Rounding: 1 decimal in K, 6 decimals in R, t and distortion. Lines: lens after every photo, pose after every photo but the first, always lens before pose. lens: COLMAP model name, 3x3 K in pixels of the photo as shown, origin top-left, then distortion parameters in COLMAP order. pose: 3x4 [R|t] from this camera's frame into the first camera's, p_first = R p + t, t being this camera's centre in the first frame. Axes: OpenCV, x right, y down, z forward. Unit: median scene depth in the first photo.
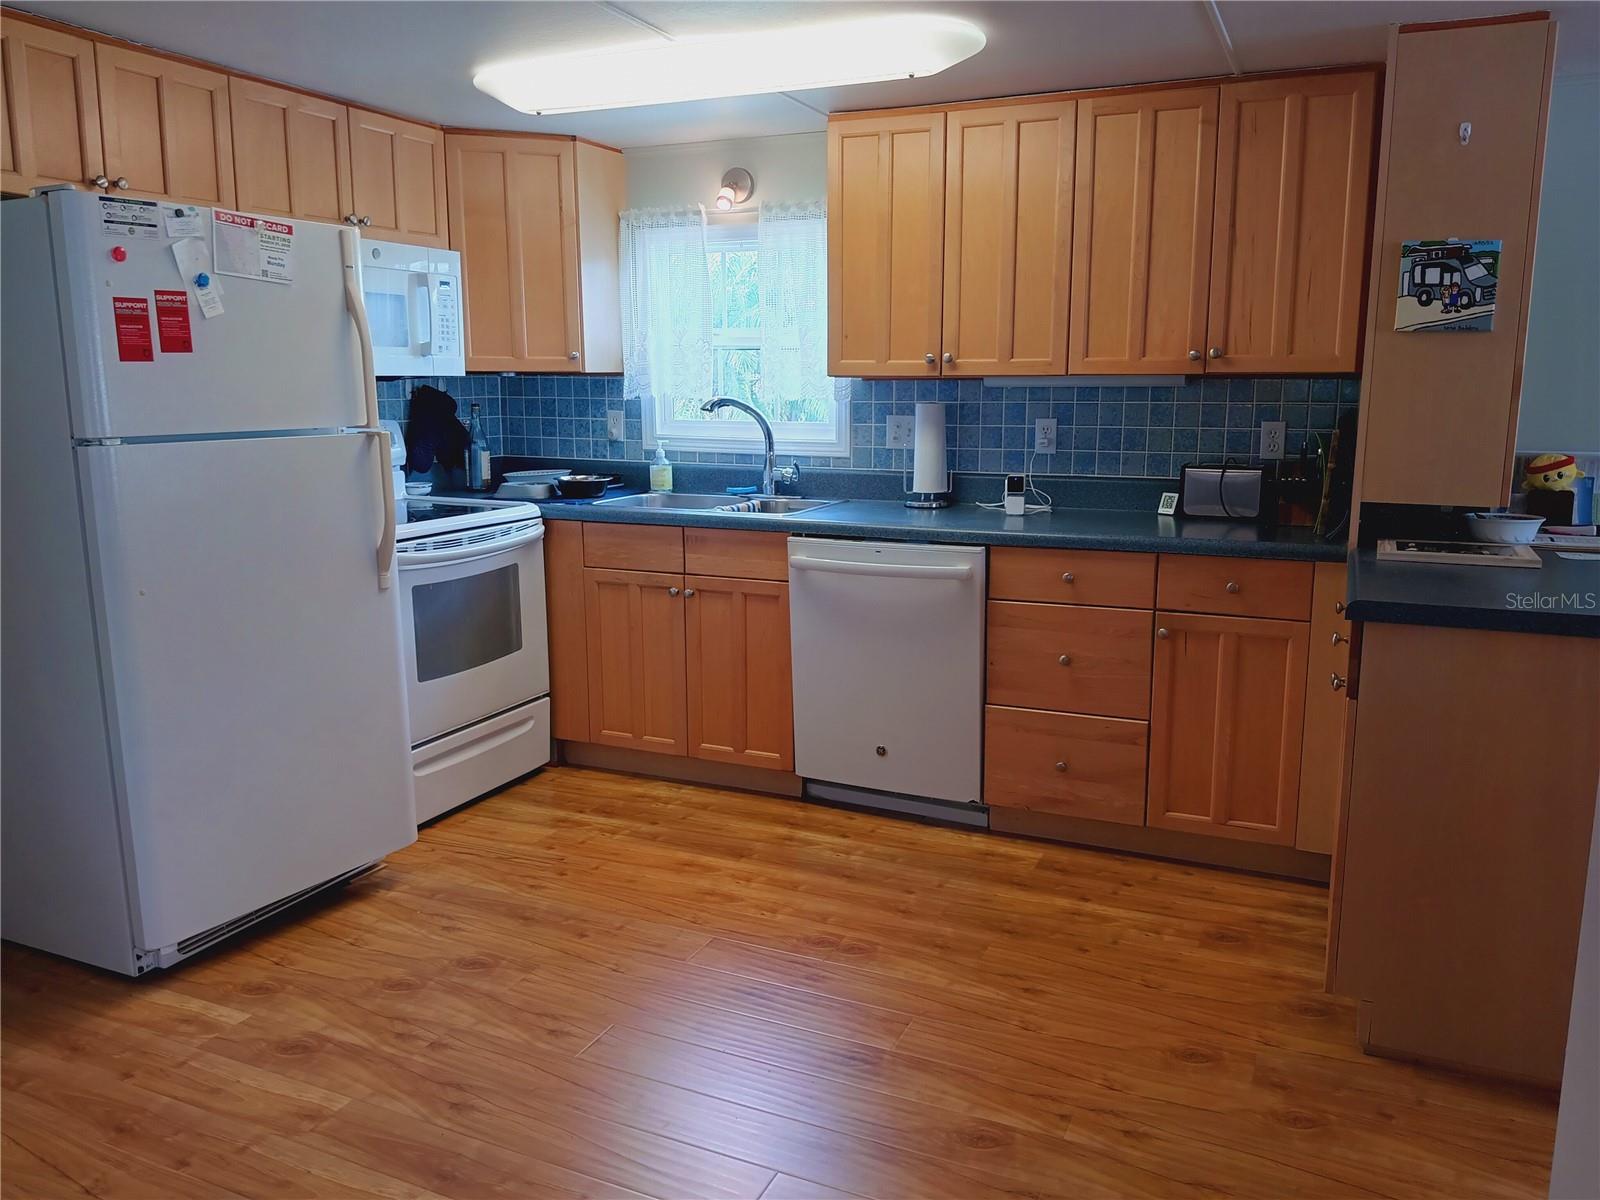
lens RADIAL K [[1214.8, 0, 808.8], [0, 1214.8, 594.1], [0, 0, 1]] dist [0.054251, -0.090802]
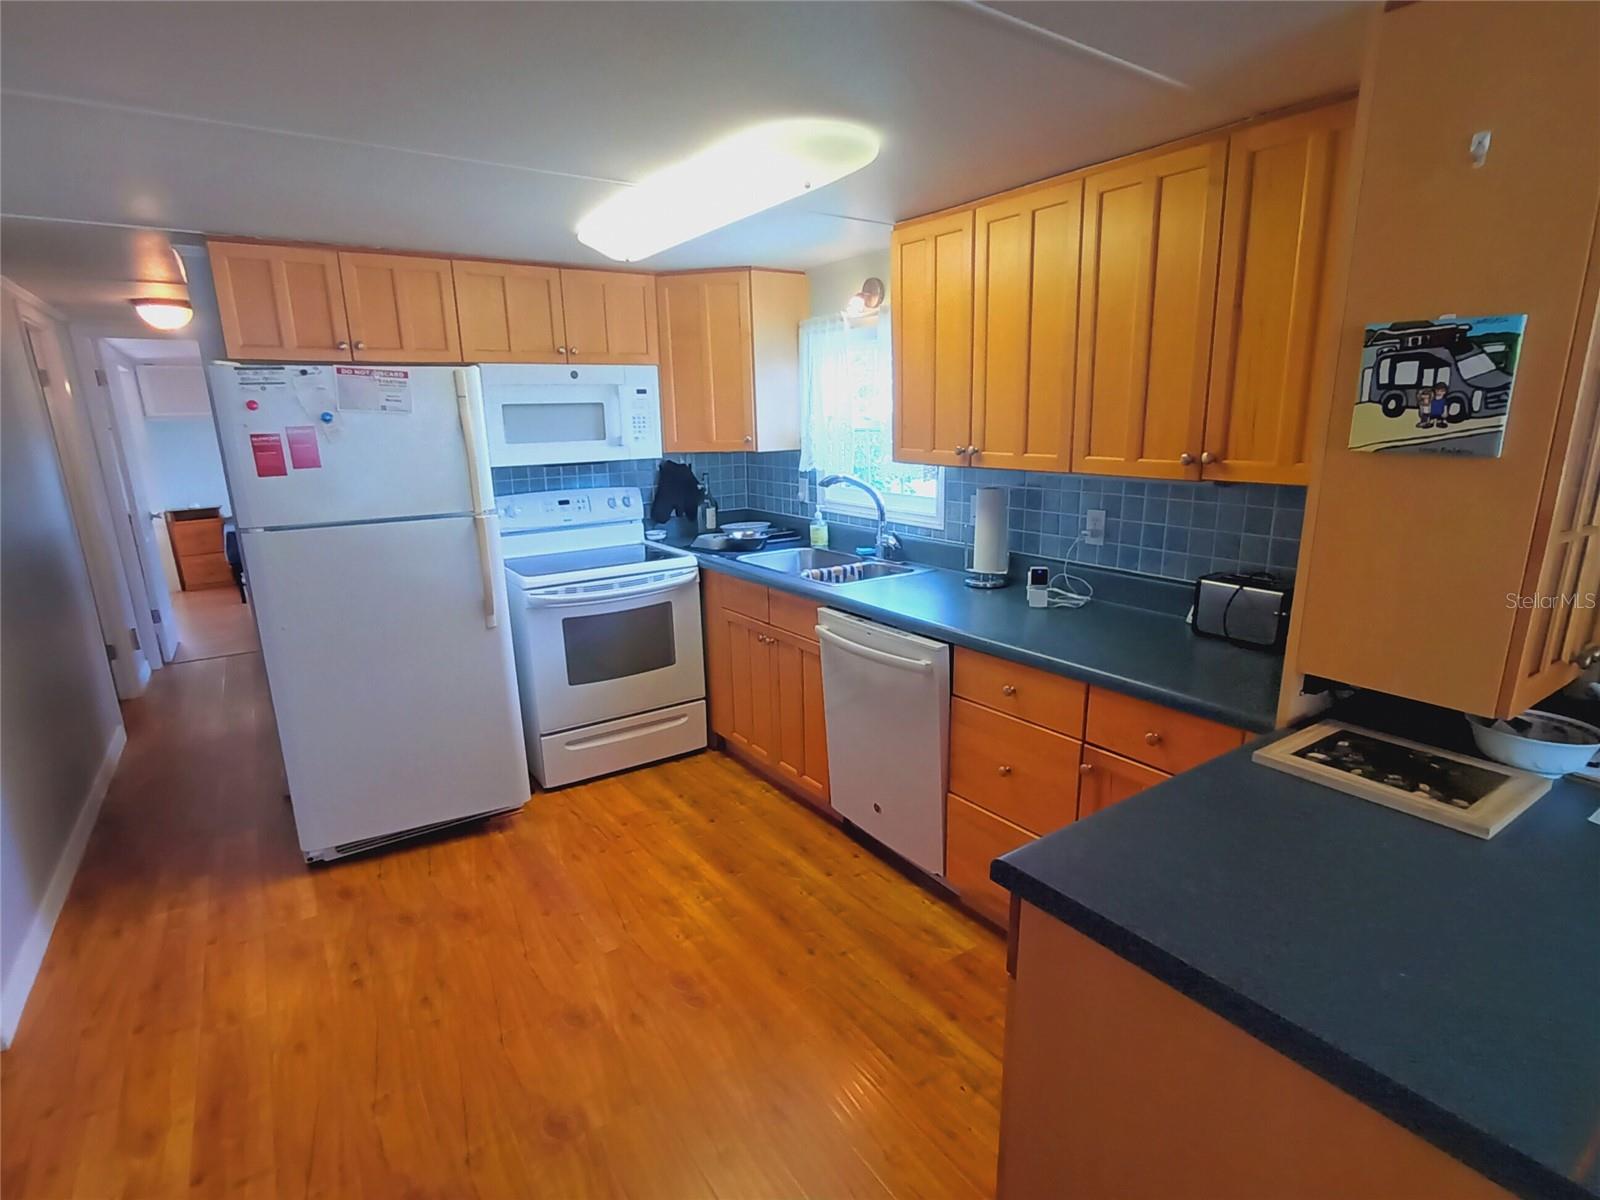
lens RADIAL K [[810.4, 0, 802.4], [0, 810.4, 616.5], [0, 0, 1]] dist [-0.043130, 0.033688]
pose [[0.852460, 0.111876, -0.510682, 0.377259], [-0.073330, 0.992765, 0.095079, -0.115419], [0.517625, -0.043602, 0.854496, 0.353494]]
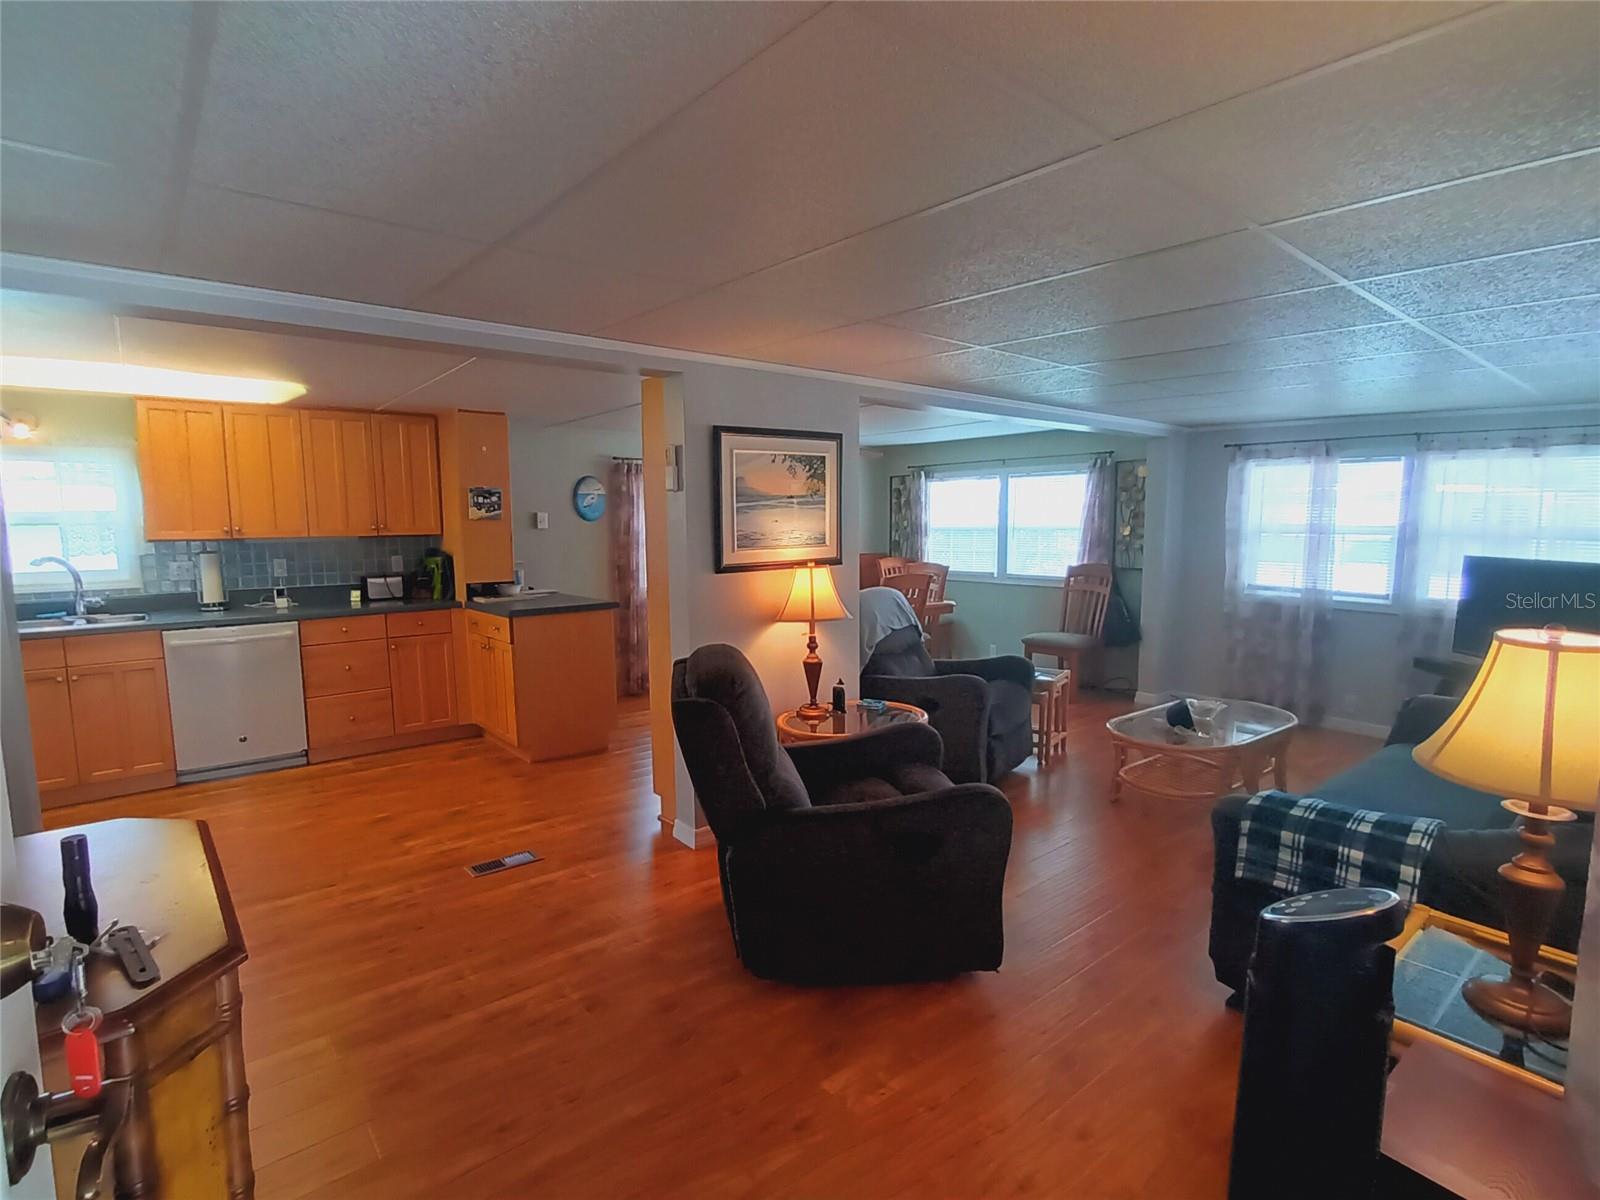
lens RADIAL K [[817.9, 0, 804.8], [0, 817.9, 619.4], [0, 0, 1]] dist [-0.040726, 0.016685]
pose [[0.439669, -0.110180, 0.891376, -0.675470], [0.163823, 0.985636, 0.041026, 0.041351], [-0.883093, 0.127990, 0.451404, -0.355908]]
